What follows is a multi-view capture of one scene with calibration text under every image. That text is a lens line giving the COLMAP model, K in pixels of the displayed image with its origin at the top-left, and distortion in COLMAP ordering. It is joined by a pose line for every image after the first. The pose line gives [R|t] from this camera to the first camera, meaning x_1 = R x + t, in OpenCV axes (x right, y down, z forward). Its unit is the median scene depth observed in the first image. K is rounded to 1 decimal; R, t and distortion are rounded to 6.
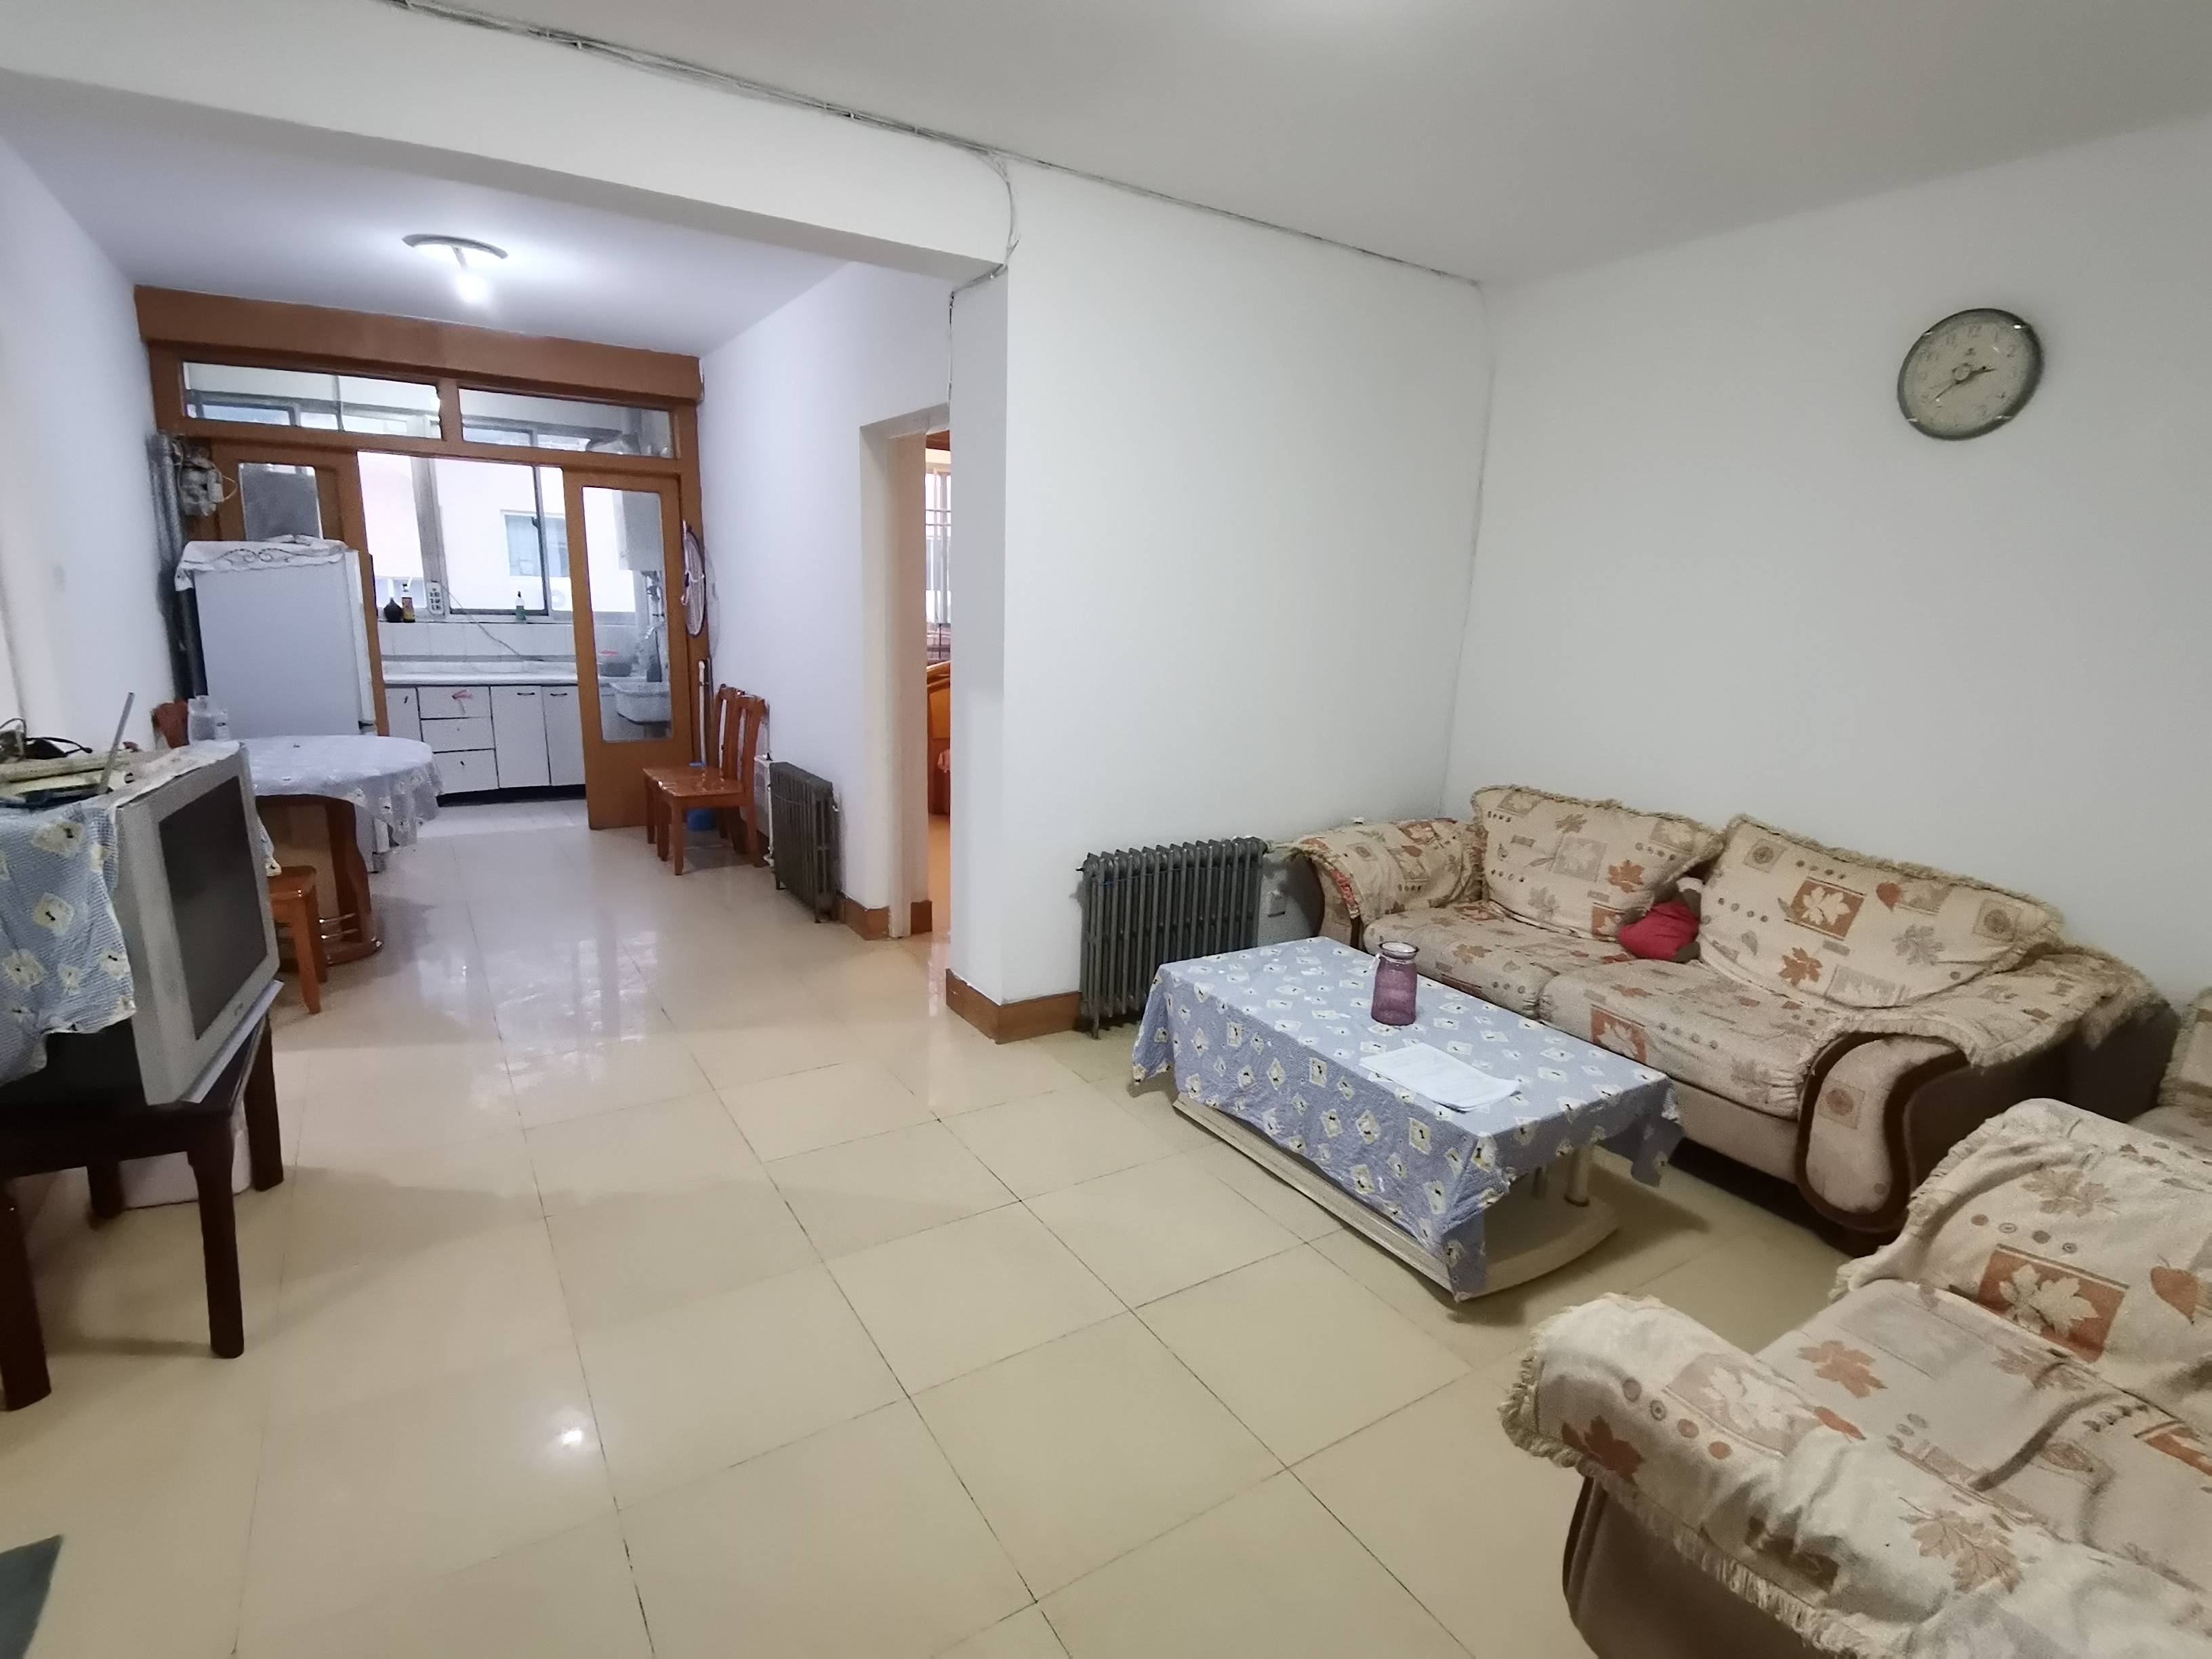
lens RADIAL K [[1087.8, 0, 1122.9], [0, 1087.8, 842.1], [0, 0, 1]] dist [0.027207, -0.022976]
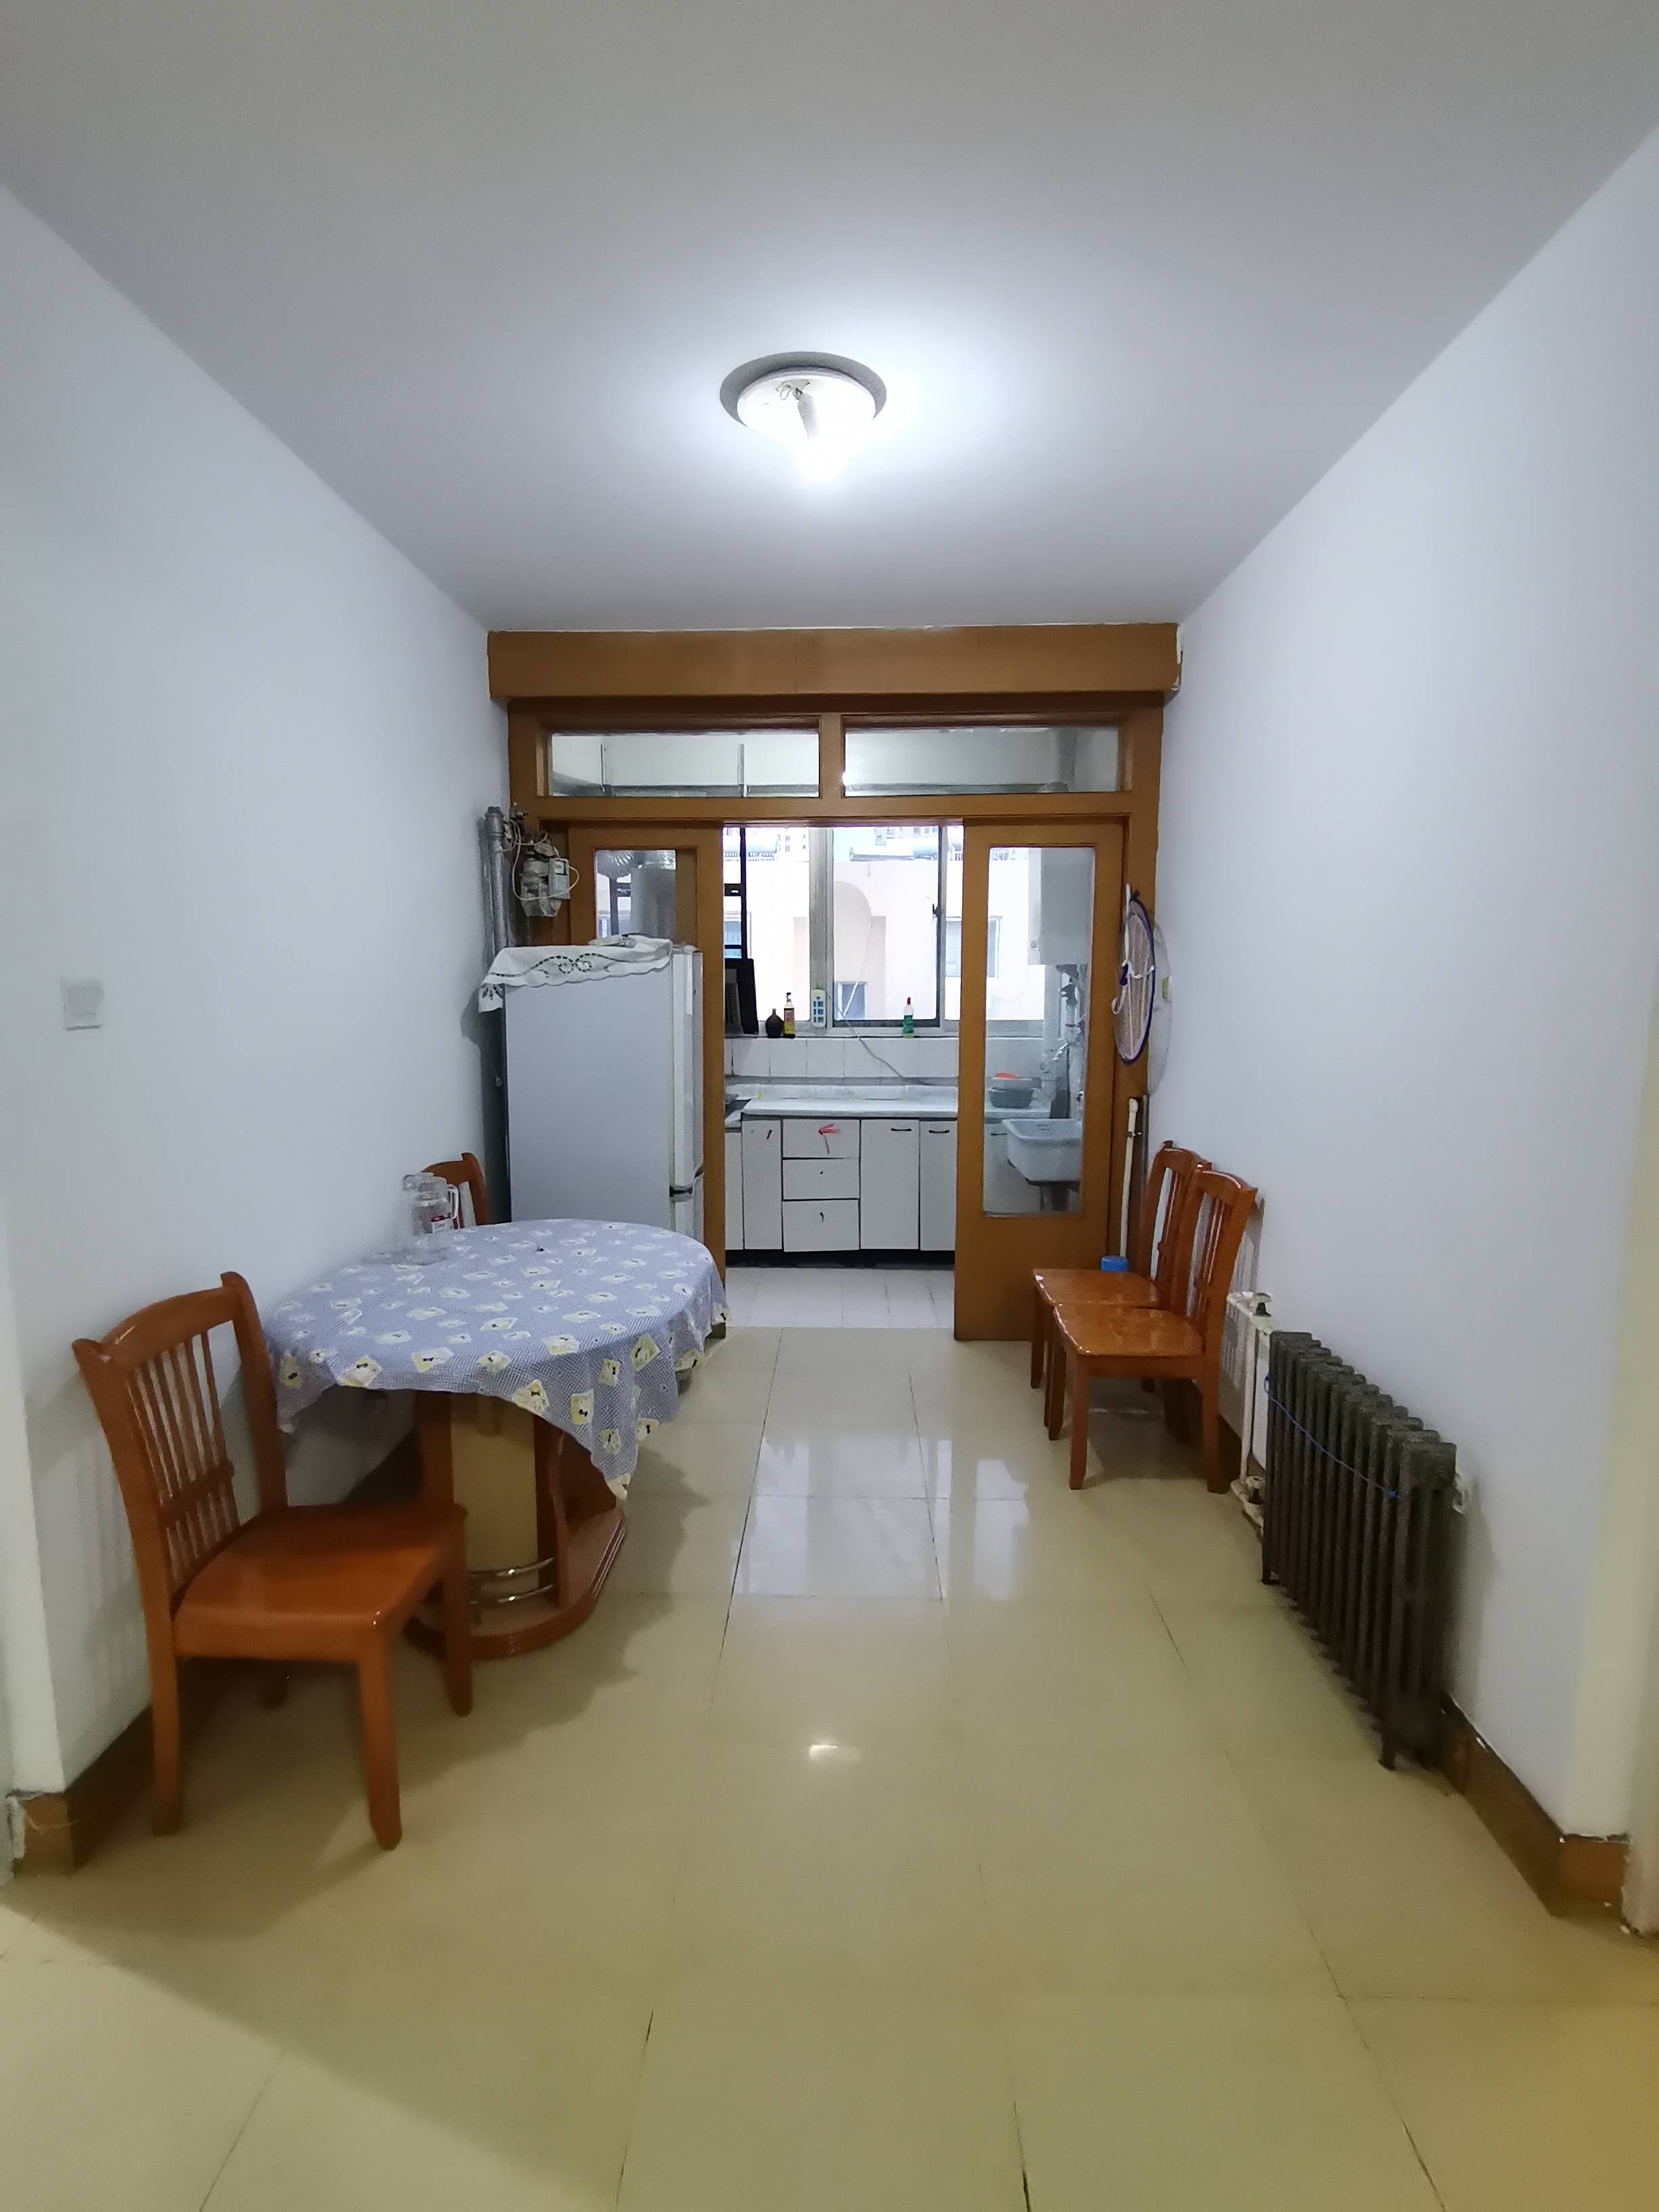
lens RADIAL K [[1087.8, 0, 829.5], [0, 1087.8, 1106.0], [0, 0, 1]] dist [0.027207, -0.022976]
pose [[0.822904, 0.035078, -0.567097, -0.270317], [-0.098957, 0.991686, -0.082253, -0.145122], [0.559497, 0.123805, 0.819533, 0.600542]]
